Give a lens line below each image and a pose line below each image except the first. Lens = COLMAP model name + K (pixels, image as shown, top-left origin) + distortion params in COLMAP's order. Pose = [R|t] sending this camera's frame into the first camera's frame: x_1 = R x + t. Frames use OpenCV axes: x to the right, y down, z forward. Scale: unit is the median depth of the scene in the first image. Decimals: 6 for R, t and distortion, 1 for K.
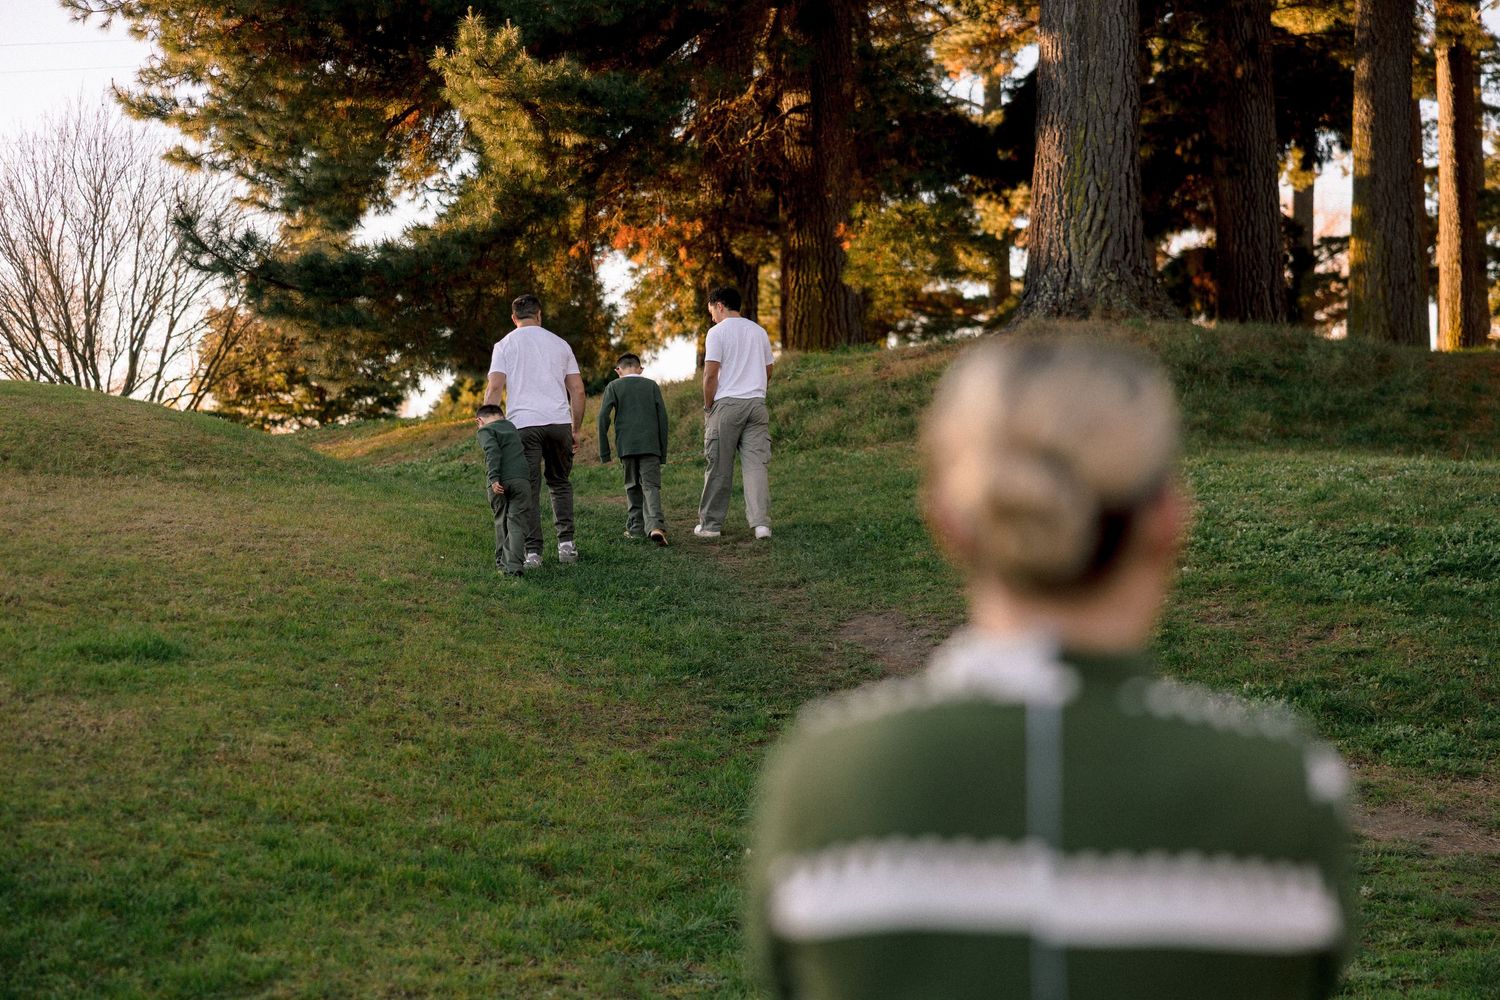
lens RADIAL K [[3016.5, 0, 748.9], [0, 3016.5, 500.2], [0, 0, 1]] dist [-0.014396, 0.000000]
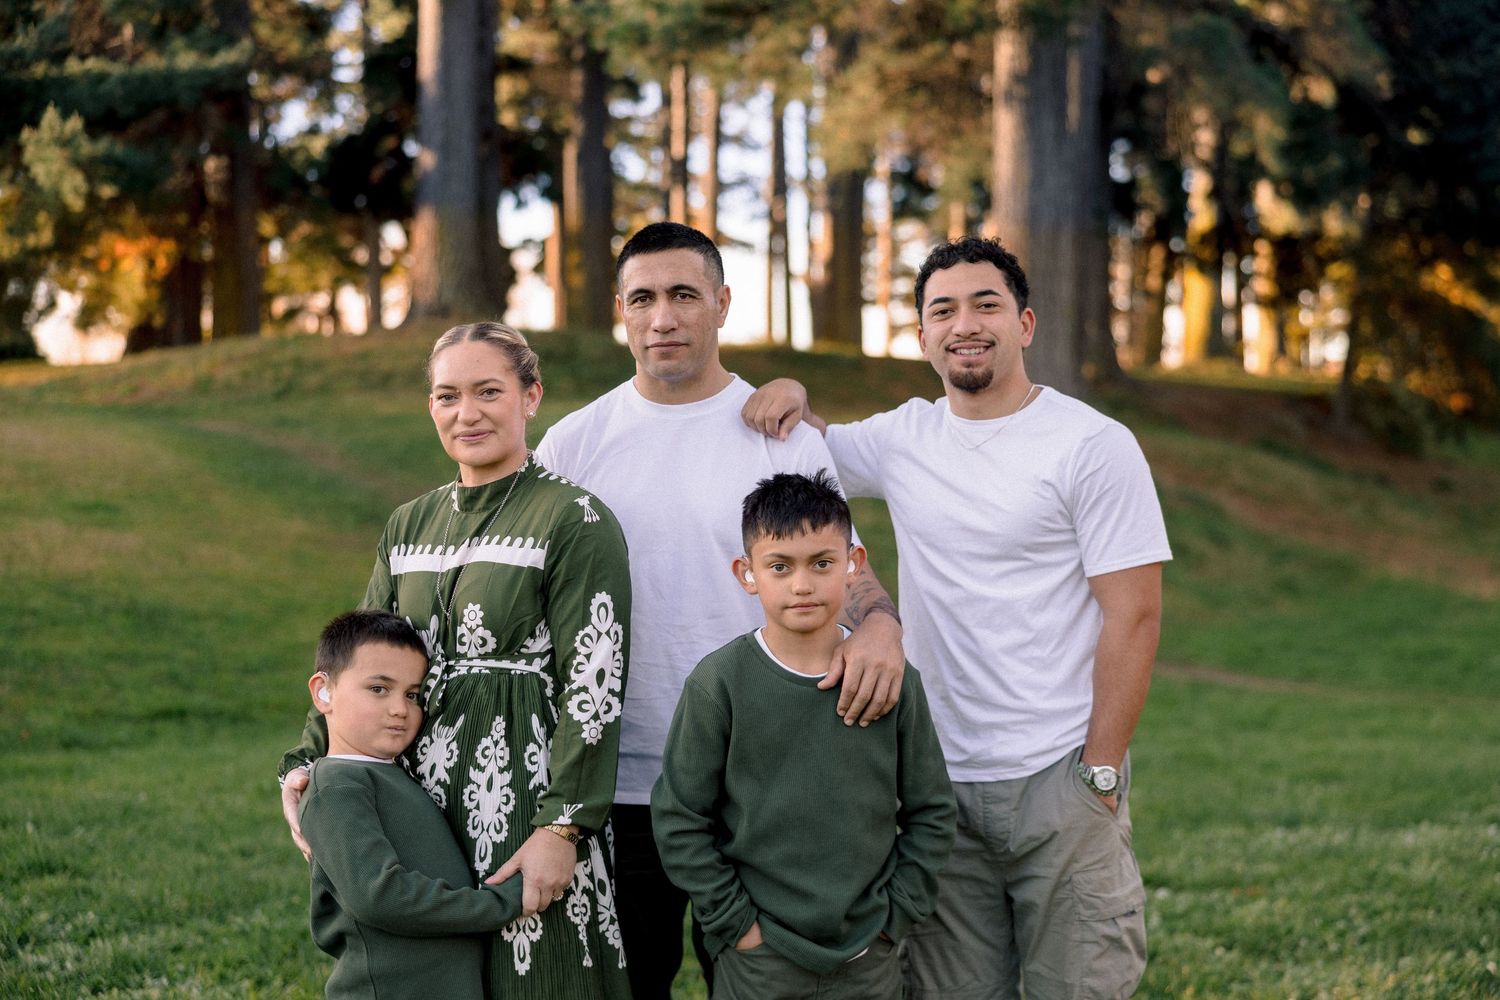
lens RADIAL K [[2151.9, 0, 753.8], [0, 2151.9, 500.9], [0, 0, 1]] dist [0.015964, 0.000000]
pose [[0.946226, 0.005635, 0.323458, -0.106540], [-0.018159, 0.999197, 0.035716, -0.004449], [-0.322997, -0.039669, 0.945568, -0.183934]]
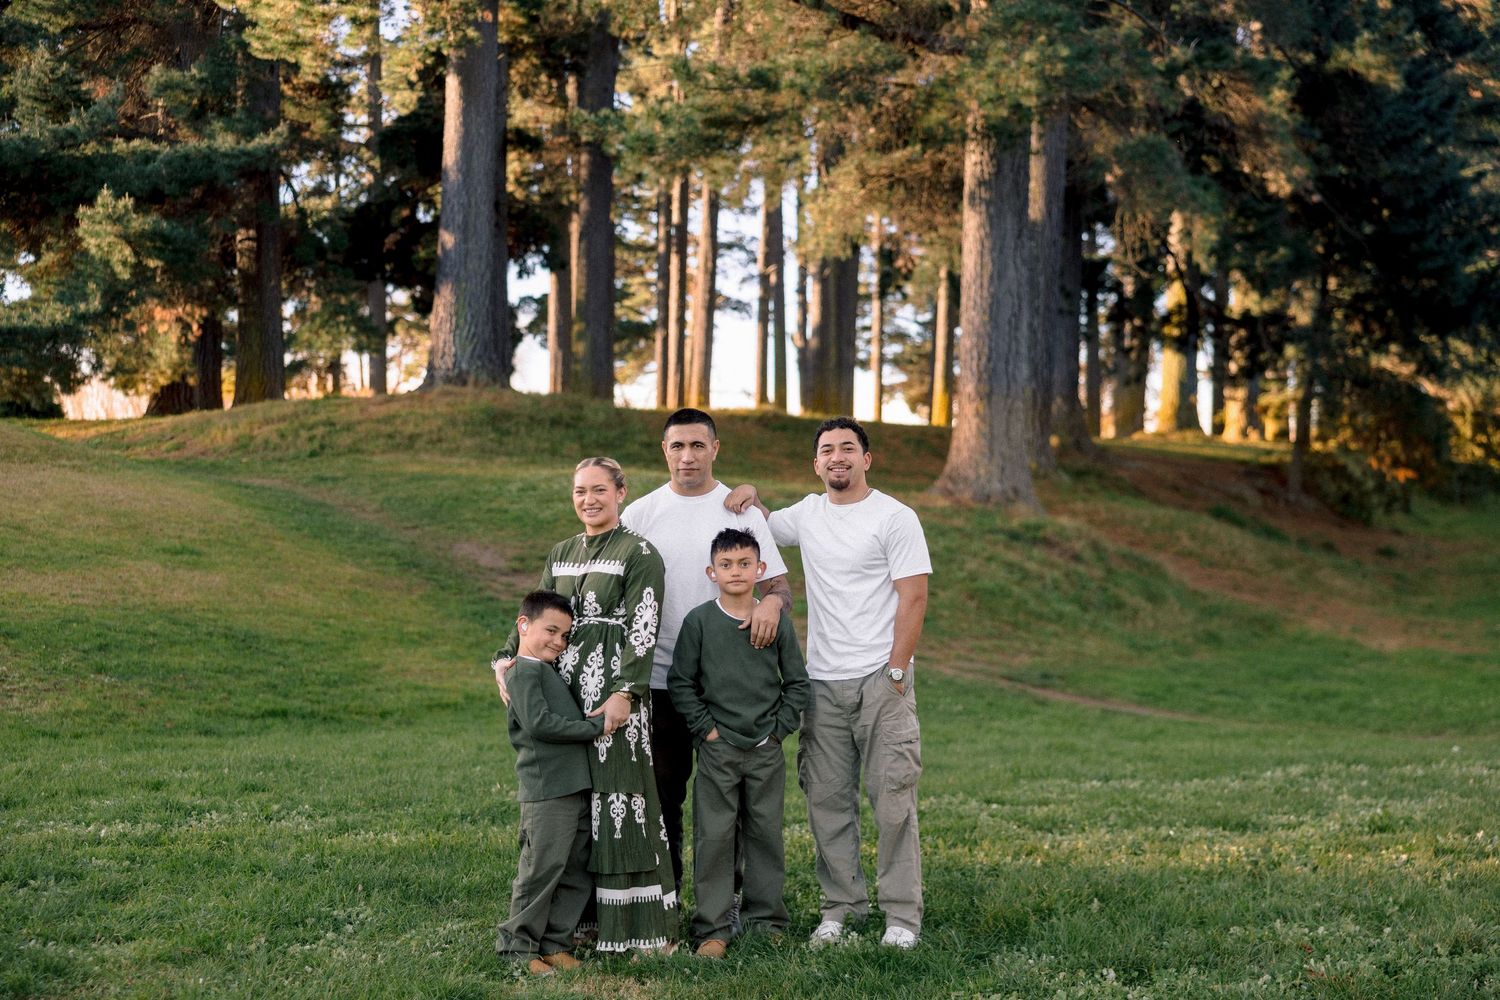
lens RADIAL K [[2162.5, 0, 747.6], [0, 2162.5, 505.2], [0, 0, 1]] dist [0.023629, 0.000000]
pose [[0.945873, 0.028200, 0.323310, -0.138211], [-0.033519, 0.999379, 0.010893, -0.007012], [-0.322802, -0.021141, 0.946230, -0.284552]]
